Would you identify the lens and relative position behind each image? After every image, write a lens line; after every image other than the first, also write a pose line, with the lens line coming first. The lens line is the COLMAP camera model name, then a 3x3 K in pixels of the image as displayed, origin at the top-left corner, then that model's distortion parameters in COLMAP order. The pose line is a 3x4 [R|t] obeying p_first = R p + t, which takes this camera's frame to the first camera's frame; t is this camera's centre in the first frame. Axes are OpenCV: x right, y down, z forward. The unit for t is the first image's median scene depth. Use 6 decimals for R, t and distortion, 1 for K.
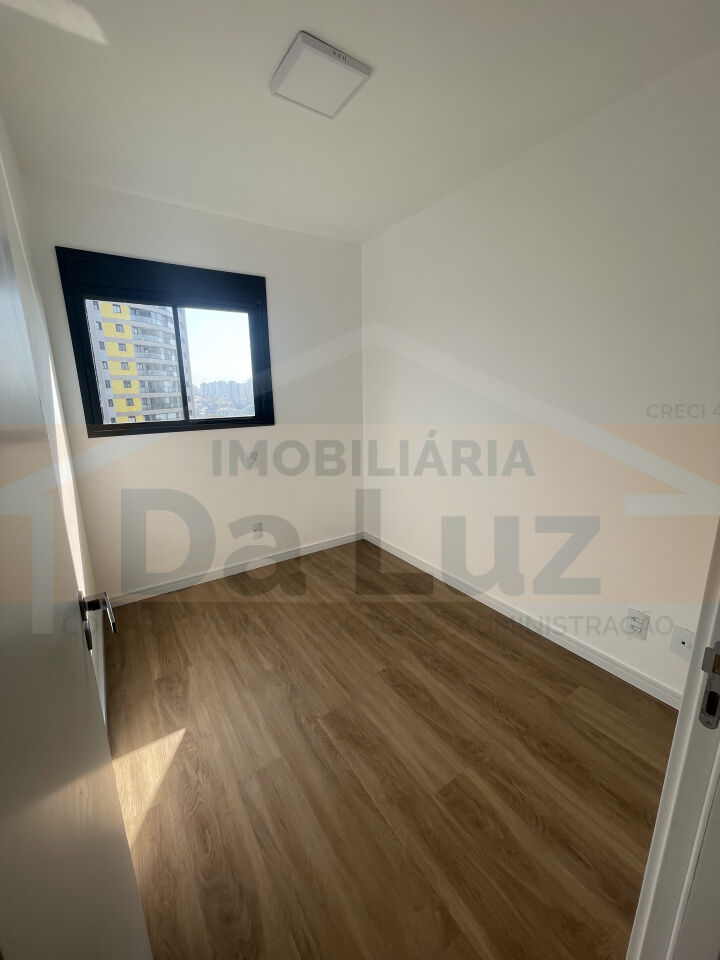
lens RADIAL K [[387.6, 0, 360.1], [0, 387.6, 477.1], [0, 0, 1]] dist [-0.002921, -0.000026]
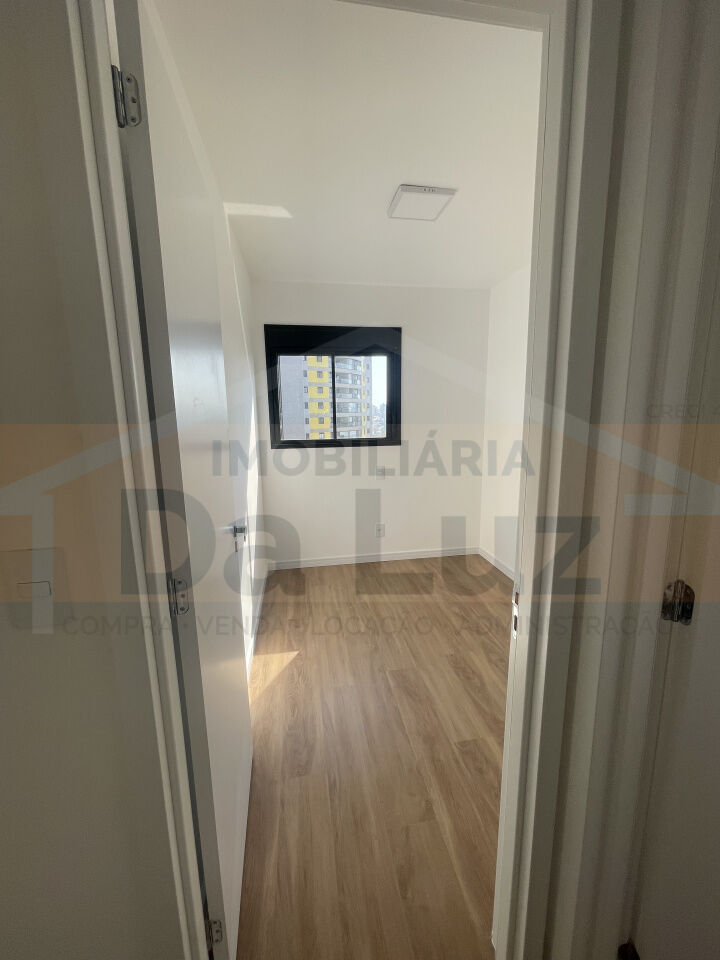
lens RADIAL K [[387.6, 0, 359.8], [0, 387.6, 476.9], [0, 0, 1]] dist [-0.002921, -0.000026]
pose [[0.908151, 0.071707, -0.412457, 0.282089], [-0.092831, 0.995187, -0.031380, 0.023532], [0.408222, 0.066787, 0.910436, -0.248717]]
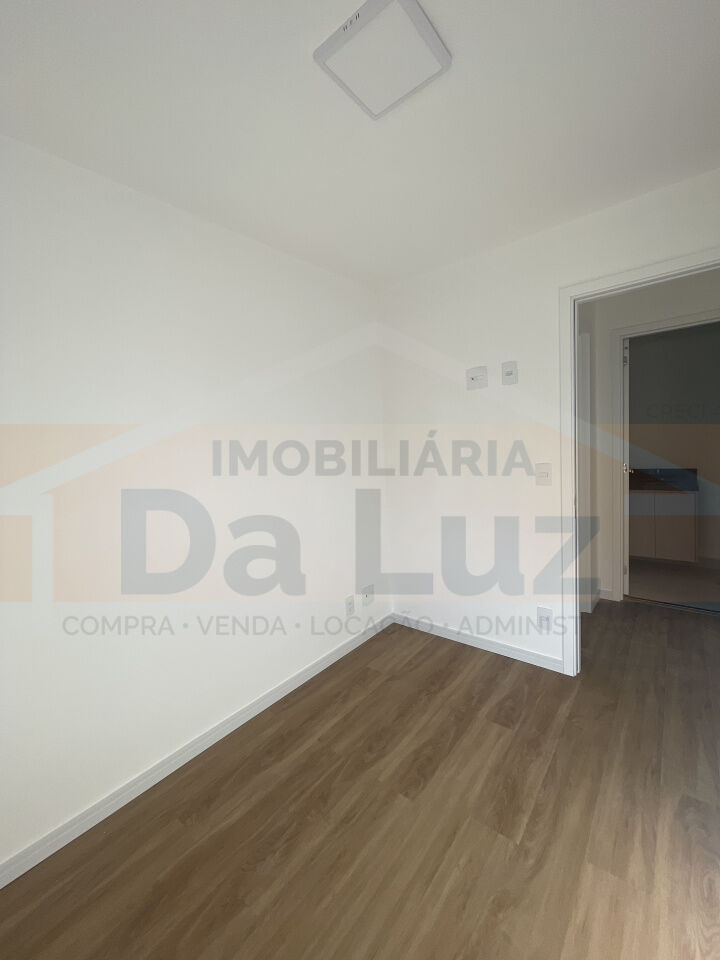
lens RADIAL K [[387.6, 0, 359.3], [0, 387.6, 473.7], [0, 0, 1]] dist [-0.002921, -0.000026]
pose [[-0.283780, -0.040408, 0.958038, -0.714521], [0.274172, 0.953981, 0.121449, -0.283408], [-0.918857, 0.297131, -0.259642, 1.210376]]
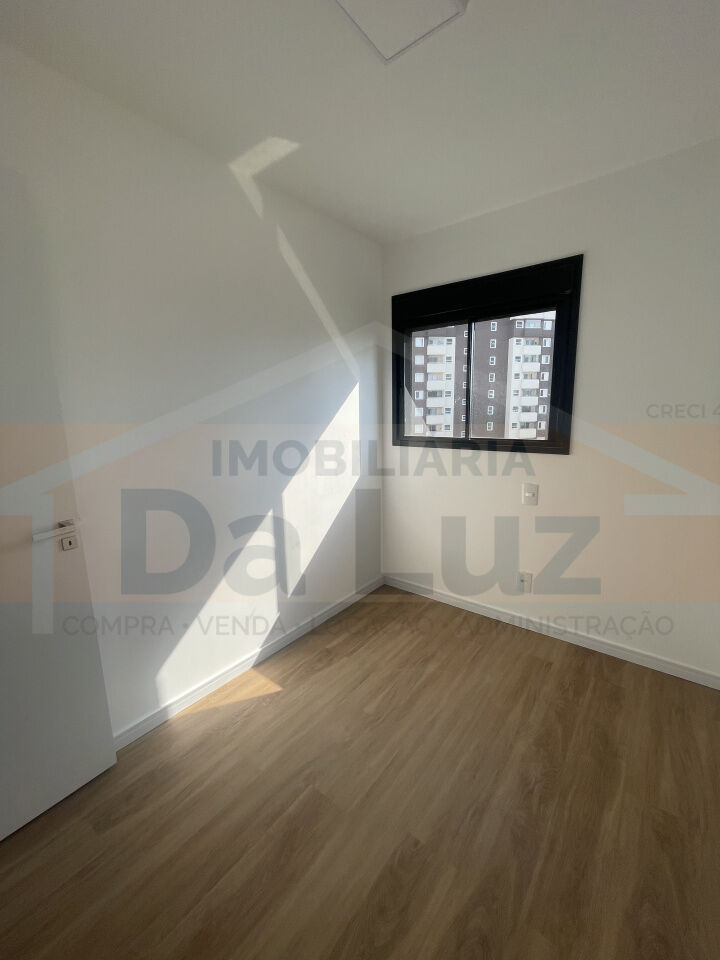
lens RADIAL K [[387.6, 0, 362.8], [0, 387.6, 476.3], [0, 0, 1]] dist [-0.002921, -0.000026]
pose [[0.309327, 0.171702, -0.935326, 0.586257], [-0.203127, 0.972794, 0.111403, -0.164130], [0.929008, 0.155530, 0.335789, 0.667096]]
